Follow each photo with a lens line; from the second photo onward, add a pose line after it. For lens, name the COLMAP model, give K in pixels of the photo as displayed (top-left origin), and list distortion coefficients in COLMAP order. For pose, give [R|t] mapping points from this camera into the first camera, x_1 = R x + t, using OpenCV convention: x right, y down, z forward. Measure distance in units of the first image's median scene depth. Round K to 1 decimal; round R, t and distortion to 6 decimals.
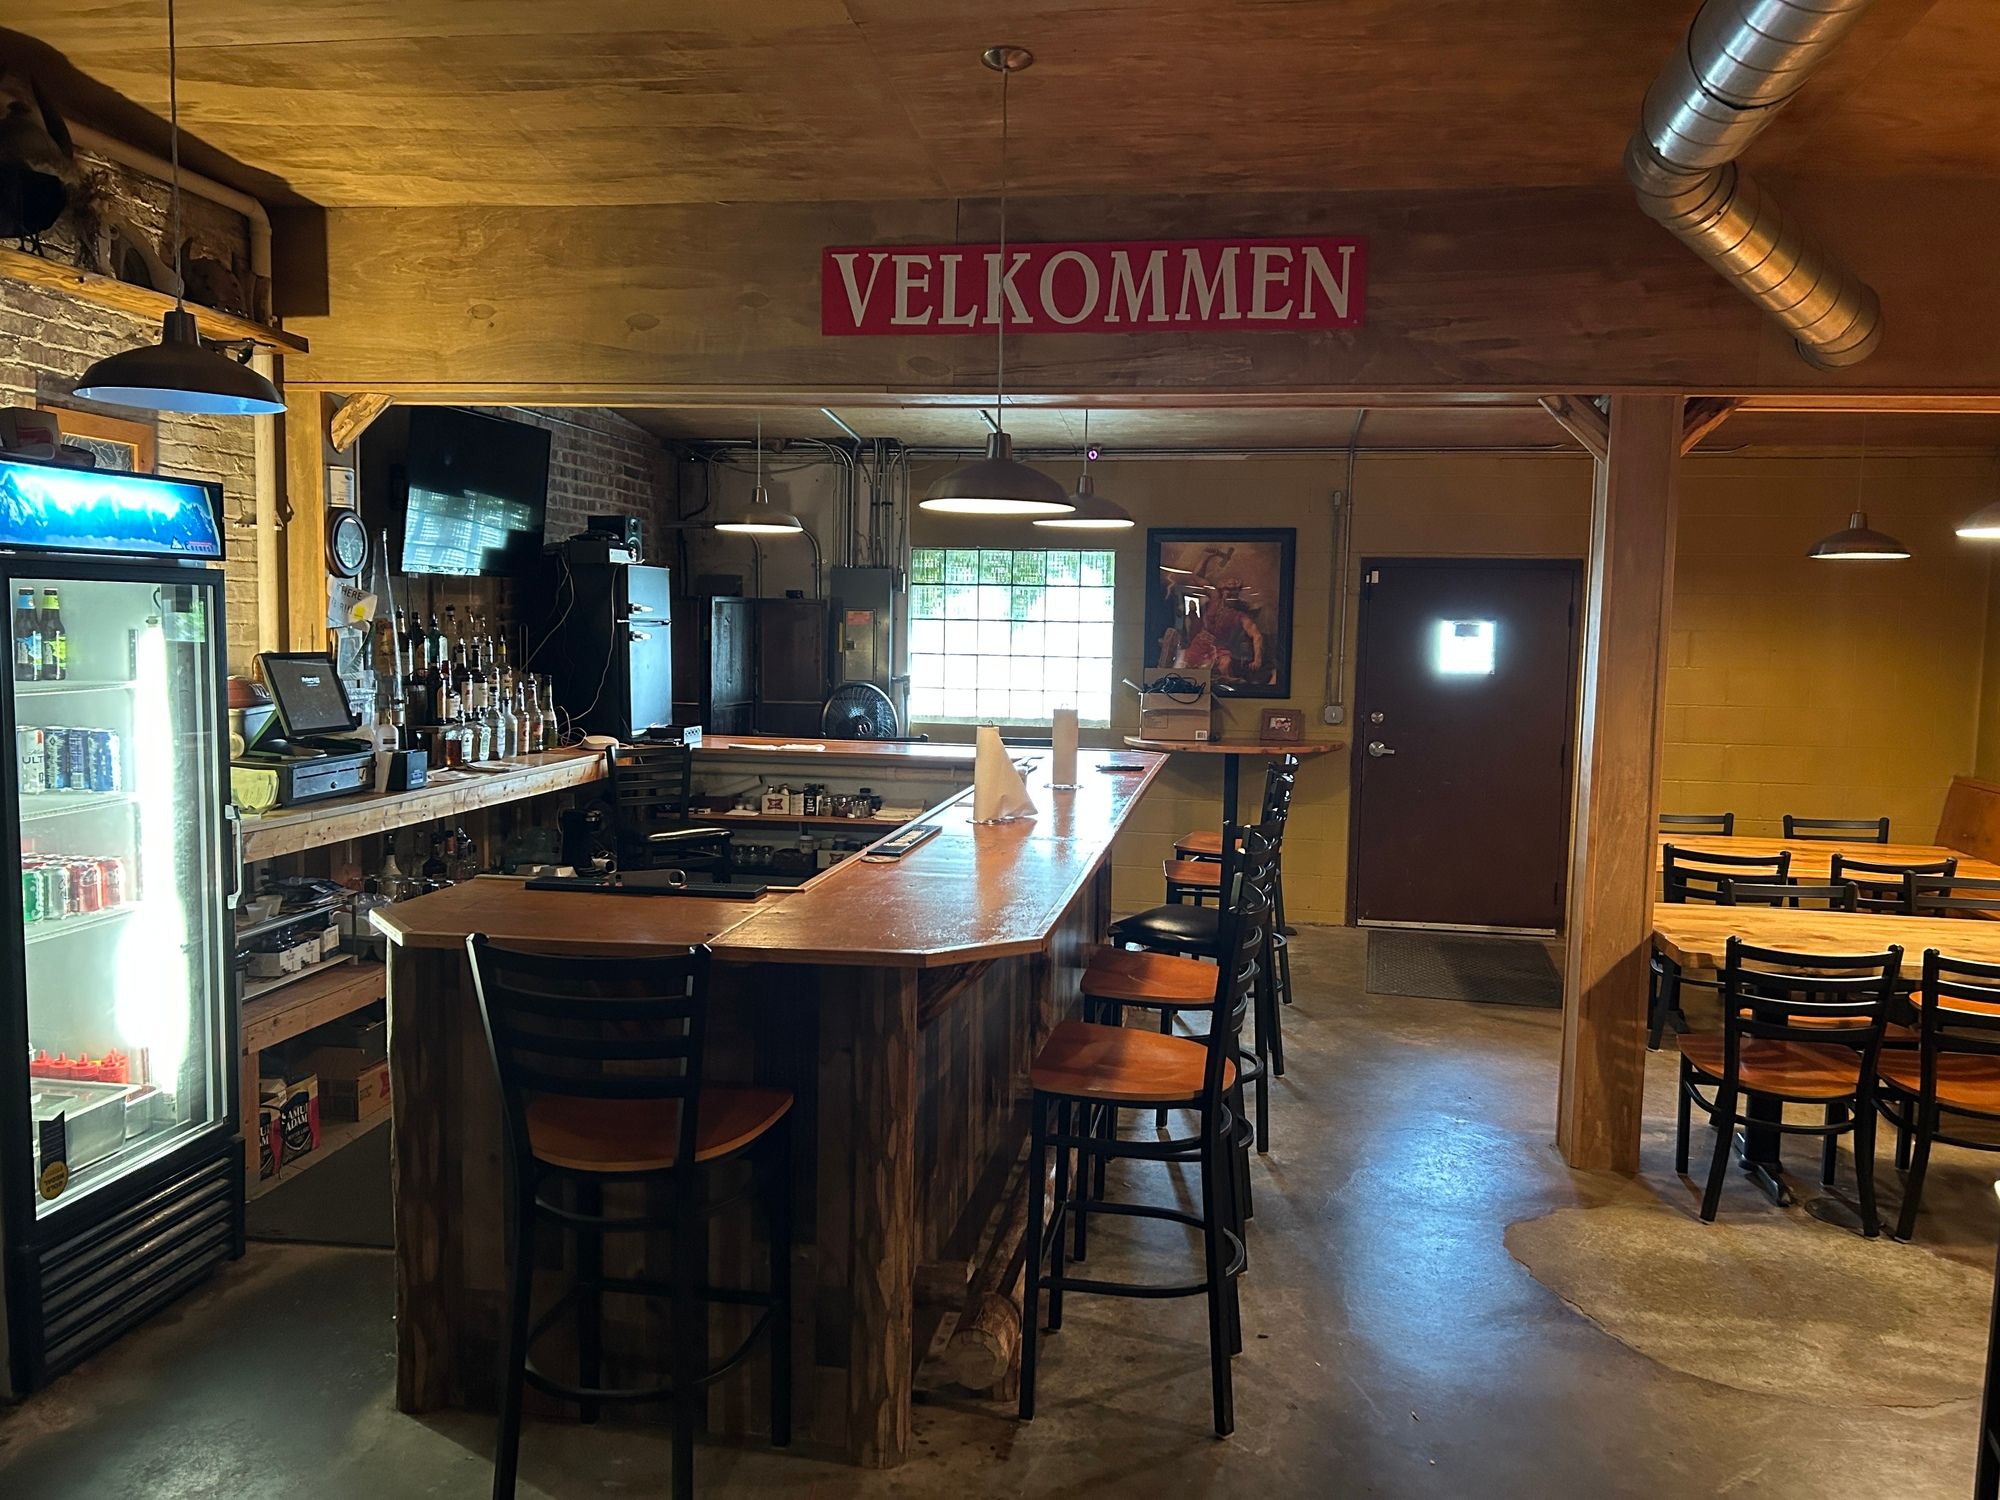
lens RADIAL K [[1505.1, 0, 996.7], [0, 1505.1, 752.8], [0, 0, 1]] dist [0.038842, -0.046753]
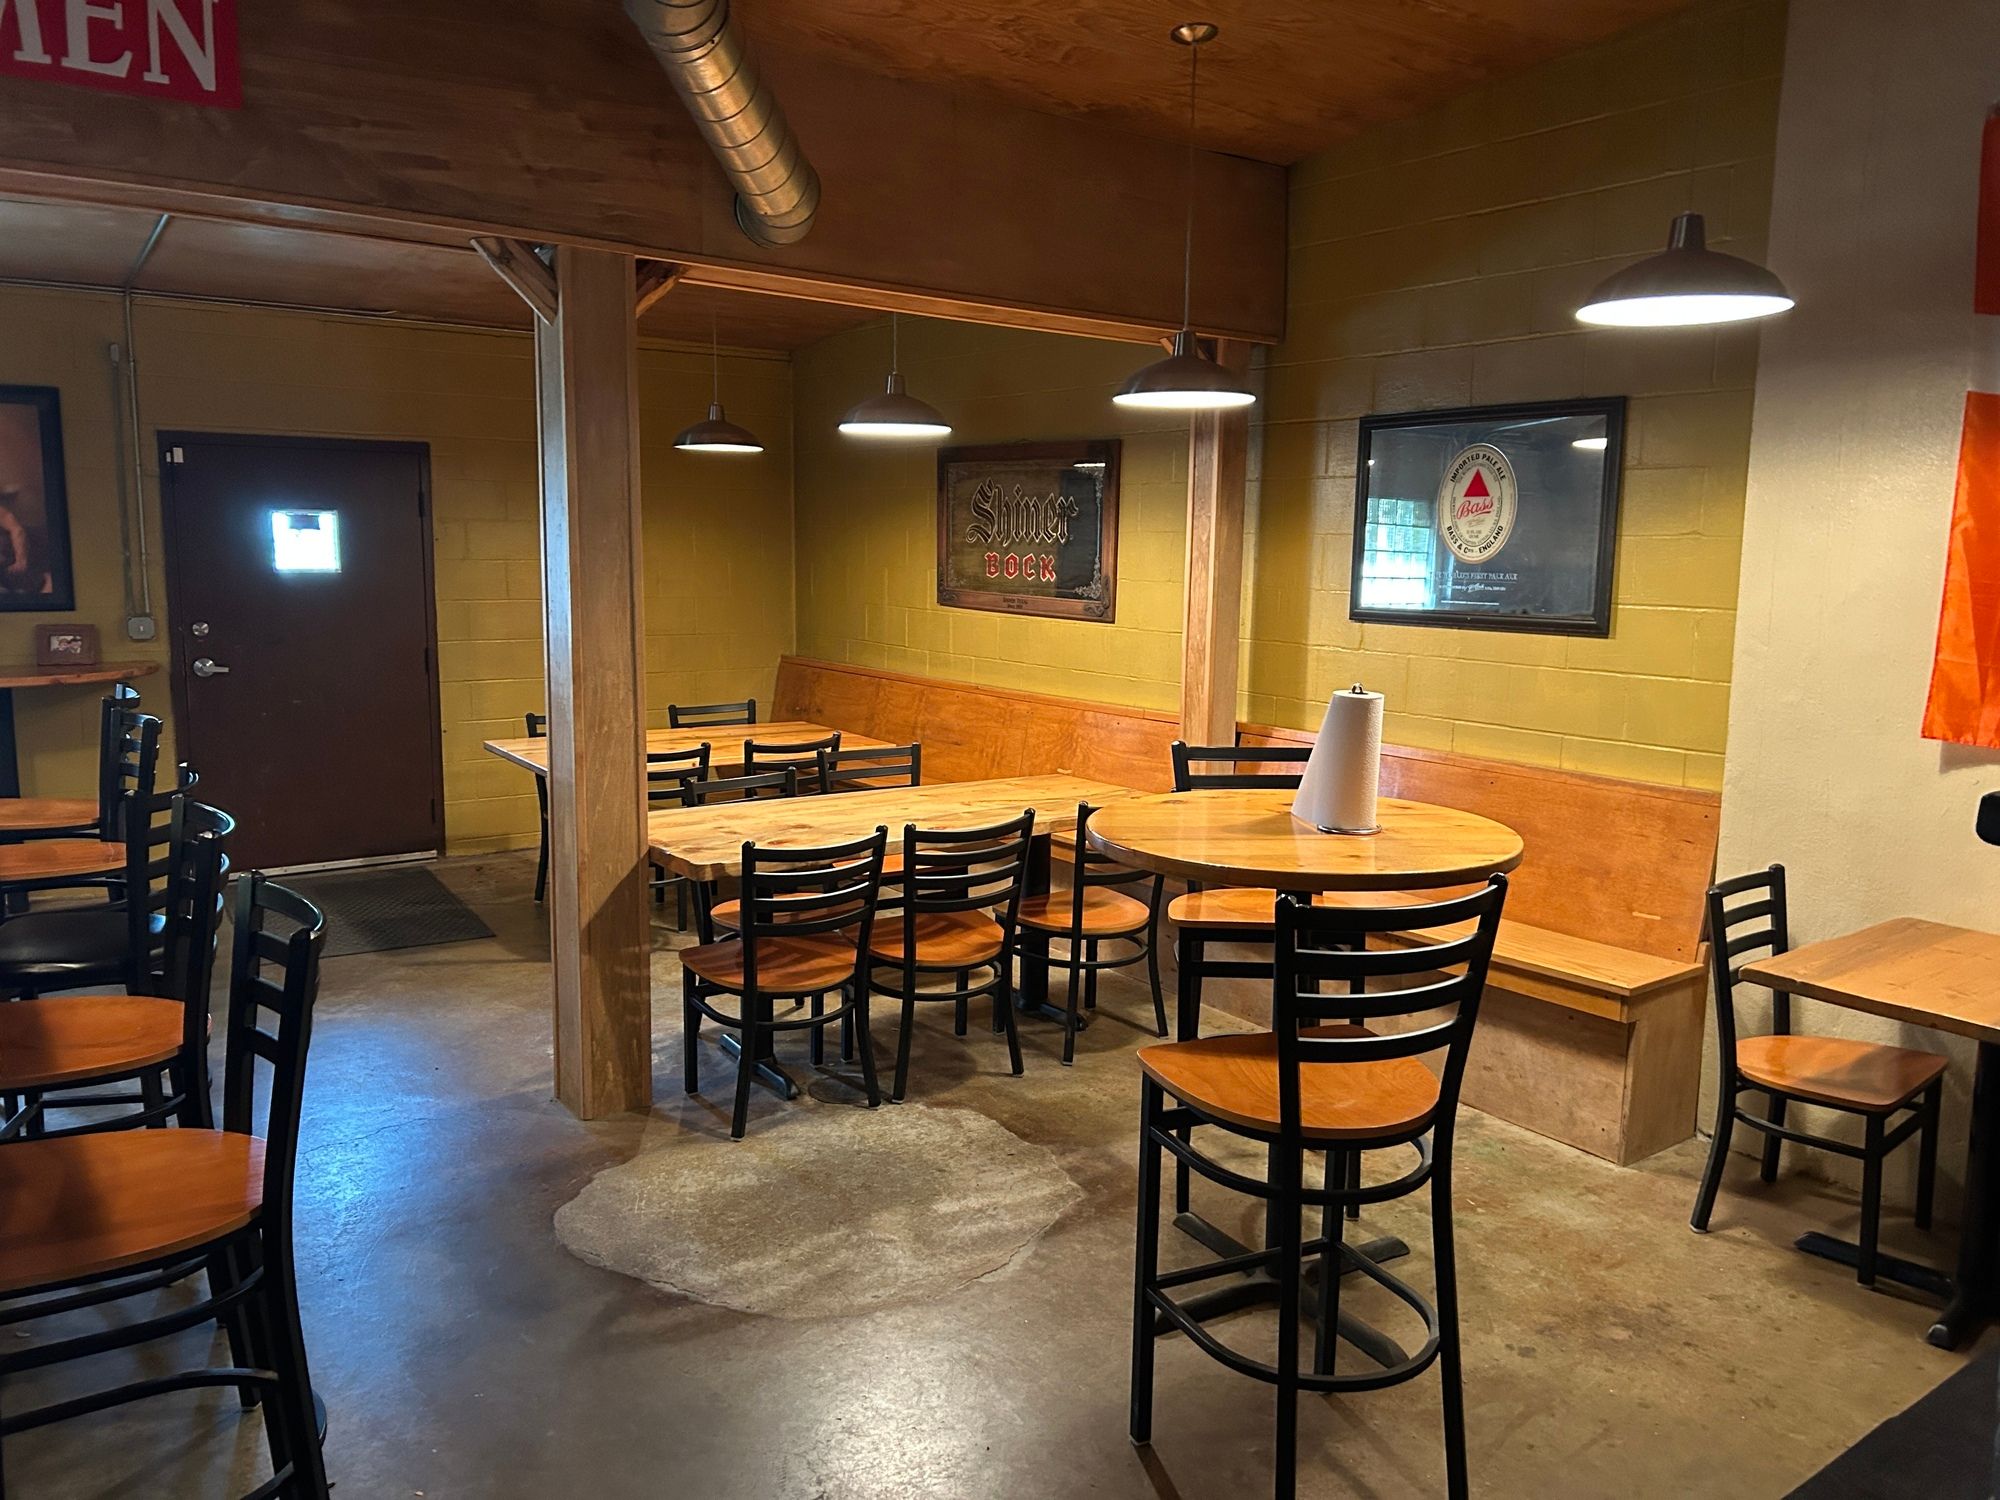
lens RADIAL K [[1505.1, 0, 1012.3], [0, 1505.1, 739.5], [0, 0, 1]] dist [0.038842, -0.046753]
pose [[0.693006, -0.106996, 0.712948, -0.061514], [0.064023, 0.994152, 0.086965, -0.012917], [-0.718083, -0.014622, 0.695803, 0.201323]]
